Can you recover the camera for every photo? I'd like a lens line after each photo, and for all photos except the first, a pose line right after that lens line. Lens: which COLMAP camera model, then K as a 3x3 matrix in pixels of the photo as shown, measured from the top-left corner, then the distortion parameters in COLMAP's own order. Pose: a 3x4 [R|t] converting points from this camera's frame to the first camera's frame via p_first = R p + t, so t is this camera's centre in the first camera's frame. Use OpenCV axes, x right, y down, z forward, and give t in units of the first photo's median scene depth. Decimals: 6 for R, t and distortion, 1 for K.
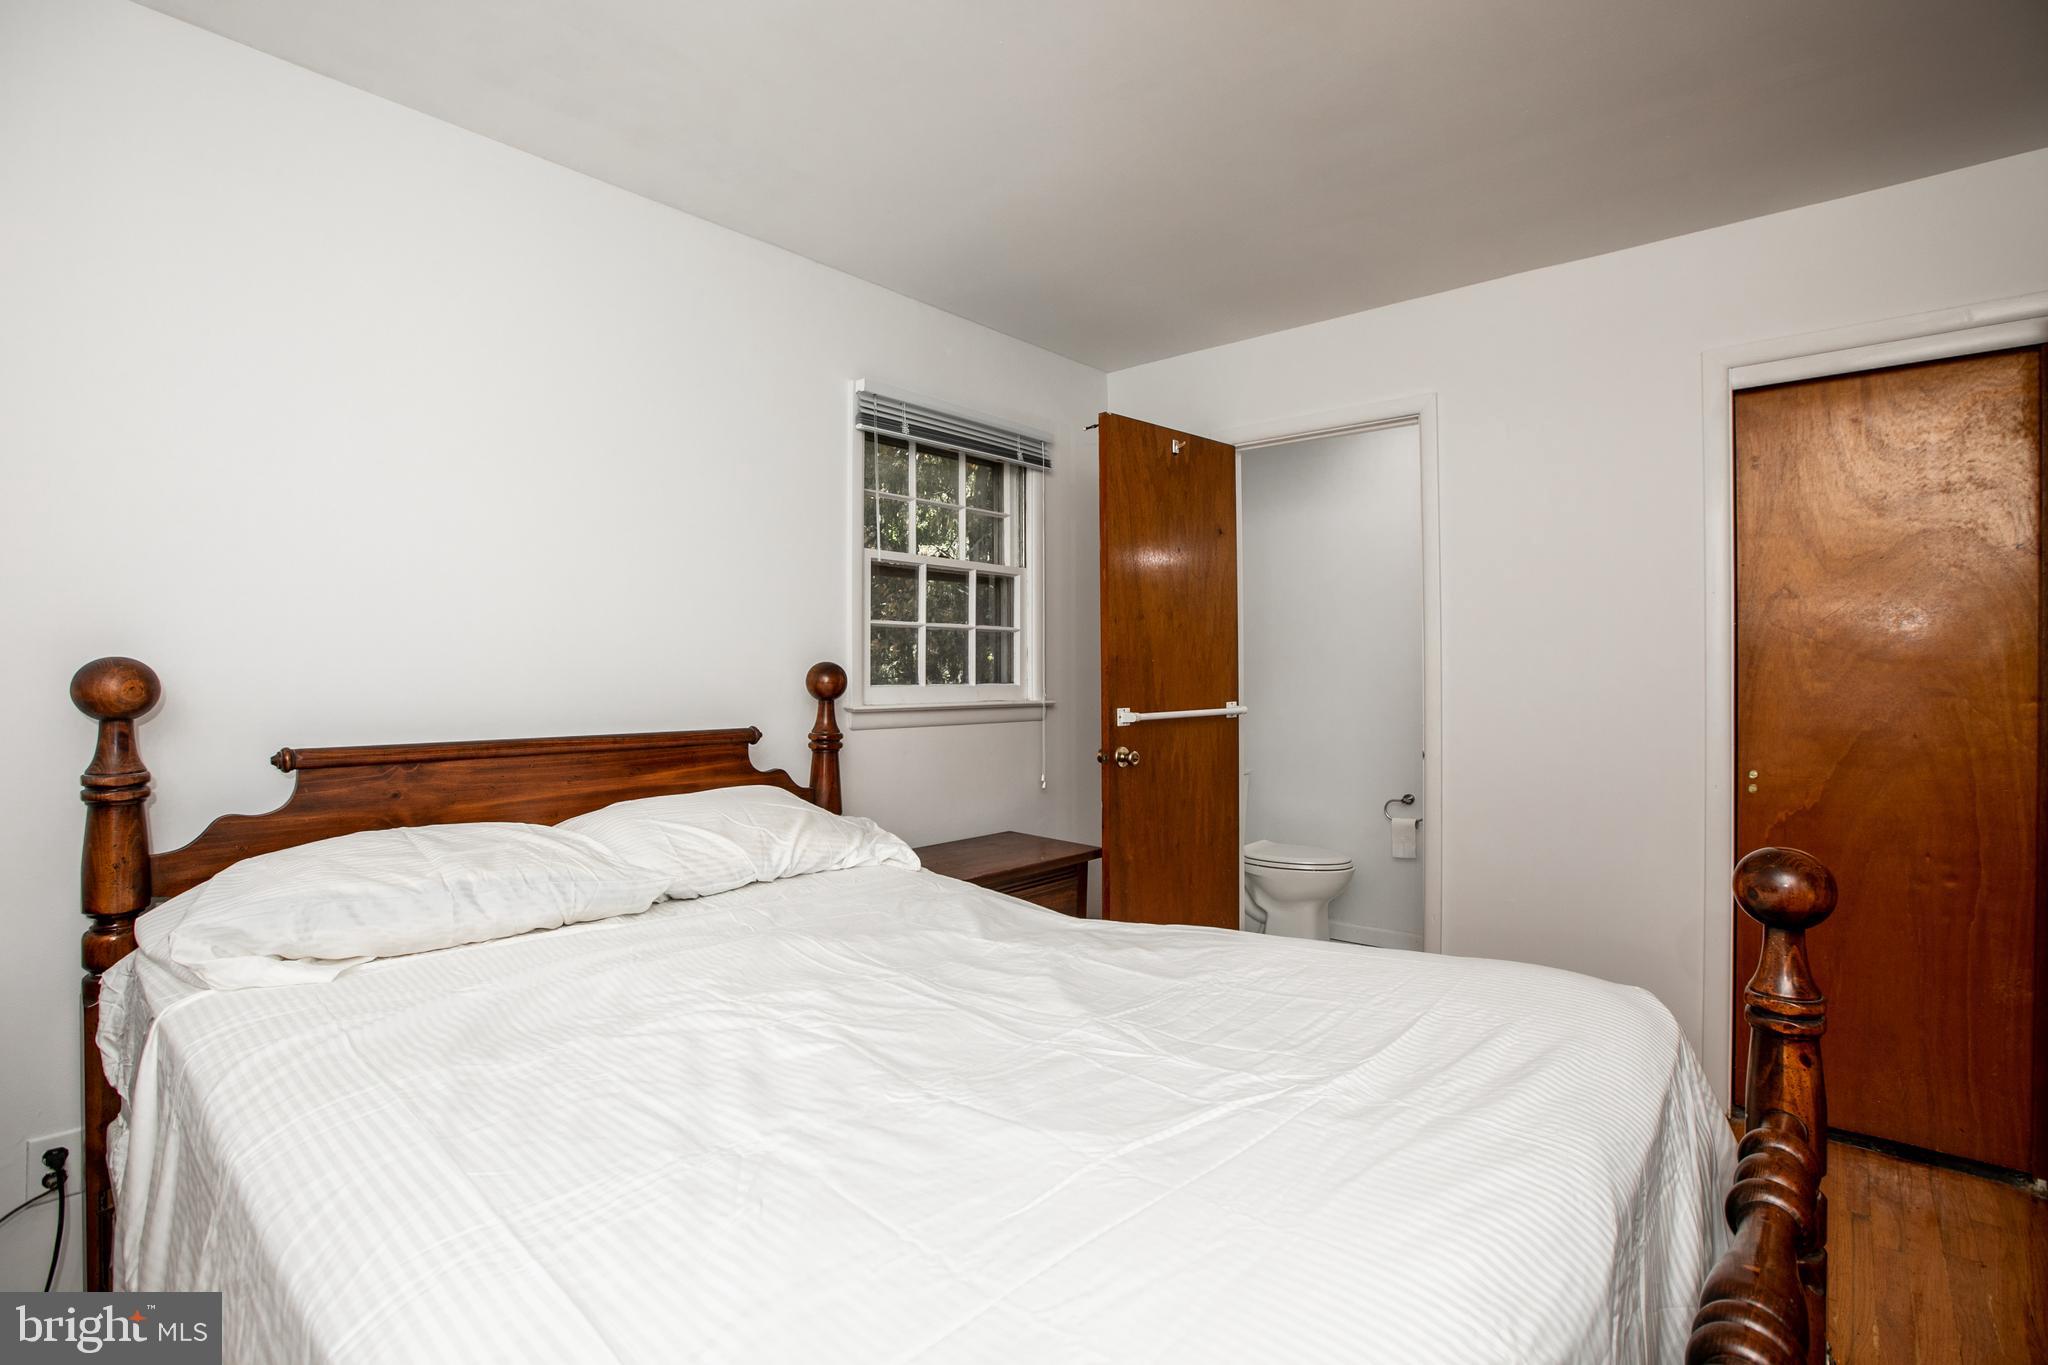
lens RADIAL K [[1050.3, 0, 1024.0], [0, 1050.3, 682.5], [0, 0, 1]] dist [0.013741, 0.000254]
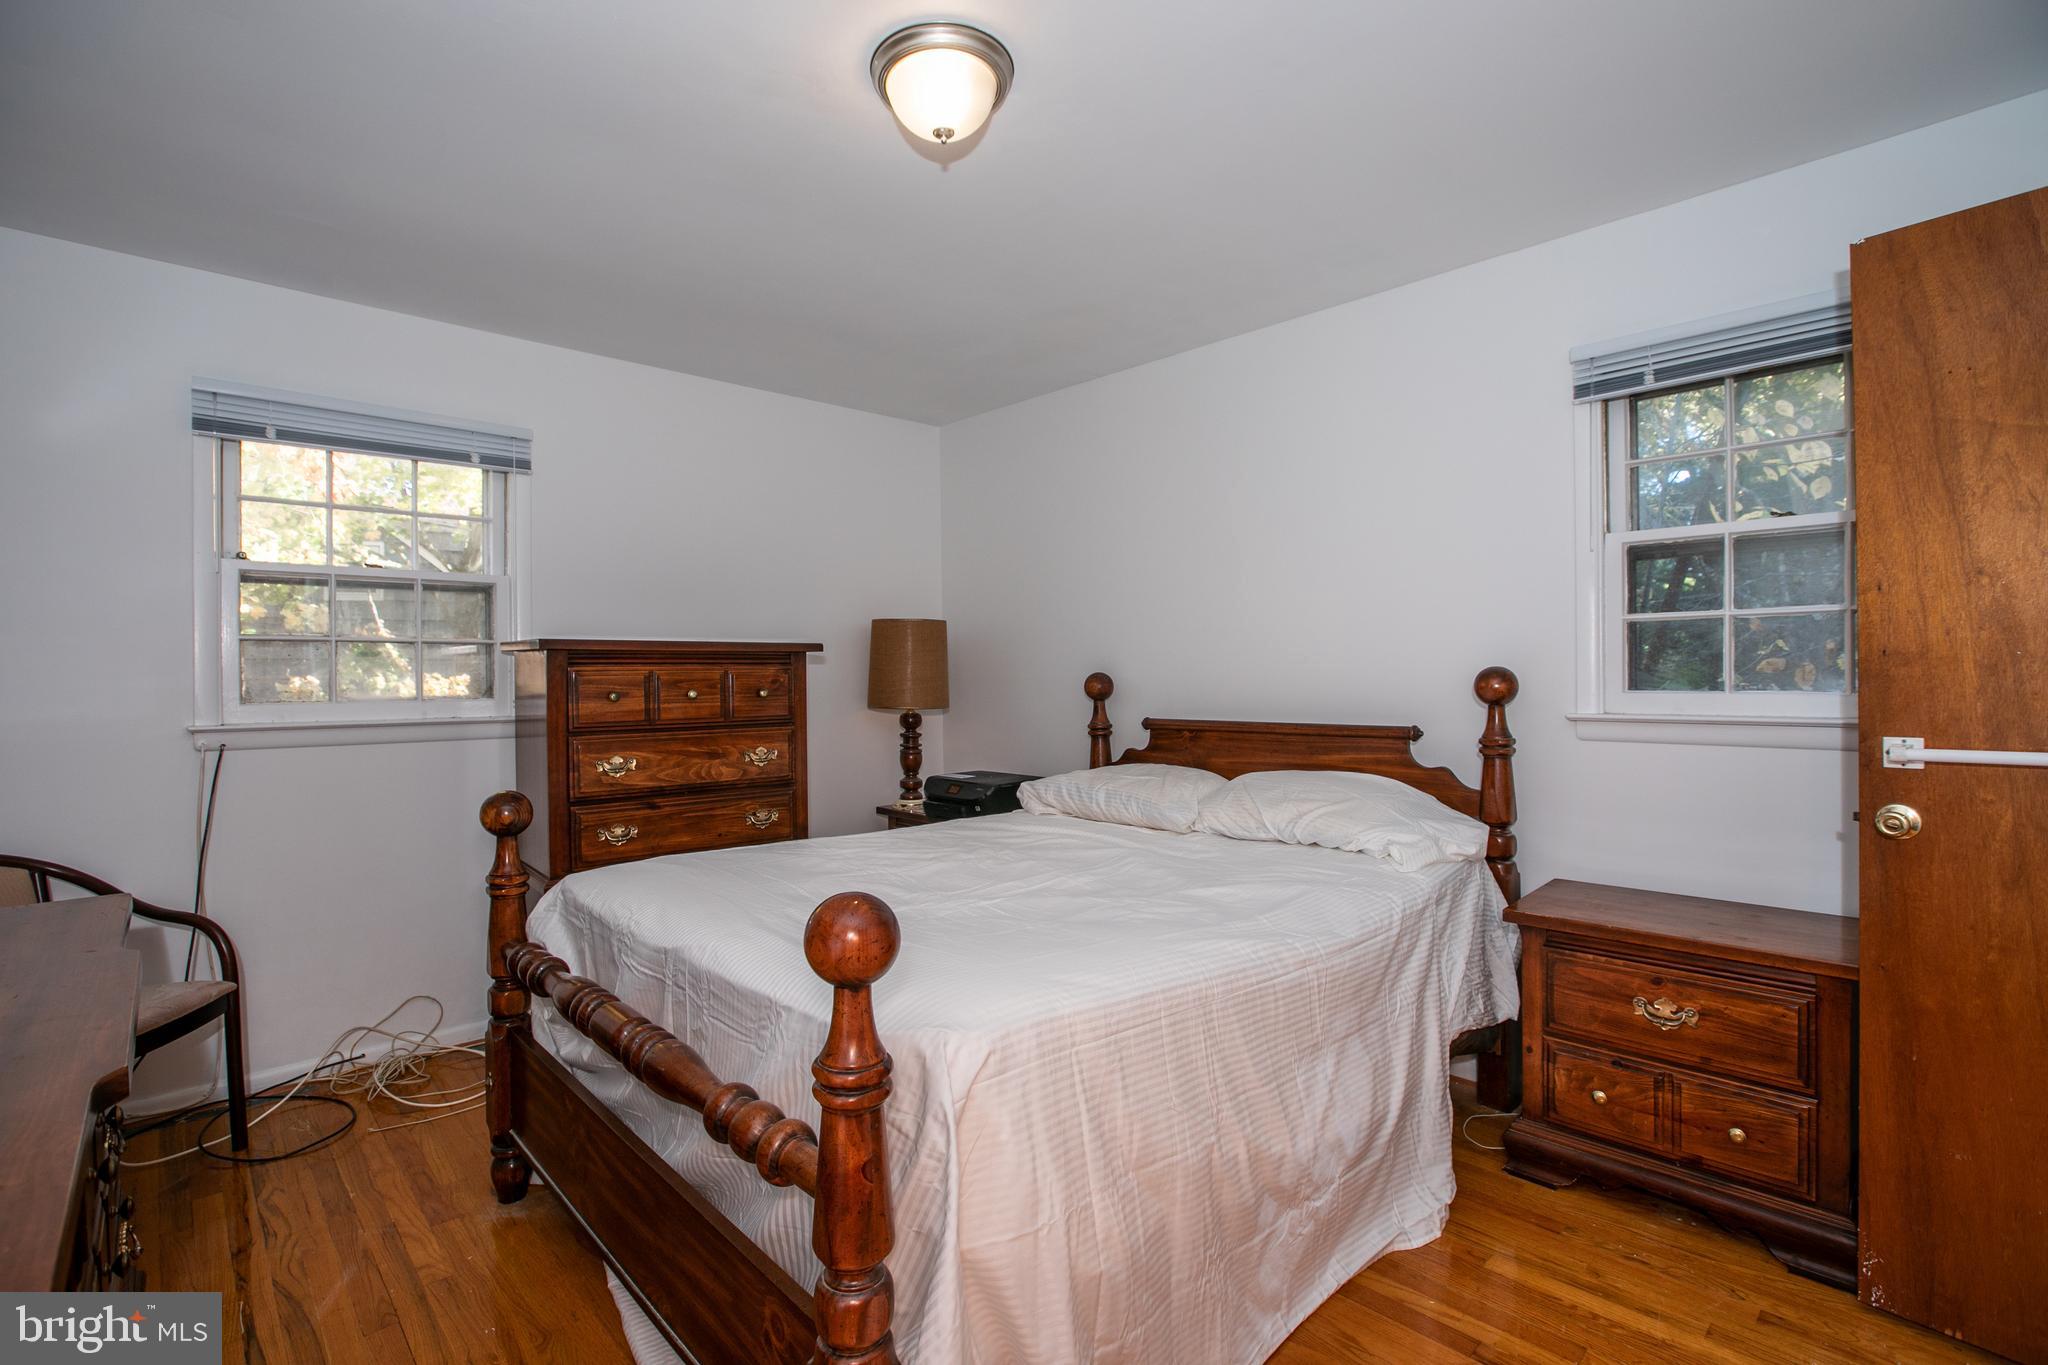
lens RADIAL K [[1050.3, 0, 1024.0], [0, 1050.3, 682.5], [0, 0, 1]] dist [0.013741, 0.000254]
pose [[-0.101172, 0.008198, -0.994835, 0.859781], [-0.000768, 0.999965, 0.008319, -0.011882], [0.994869, 0.001606, -0.101162, 0.681212]]
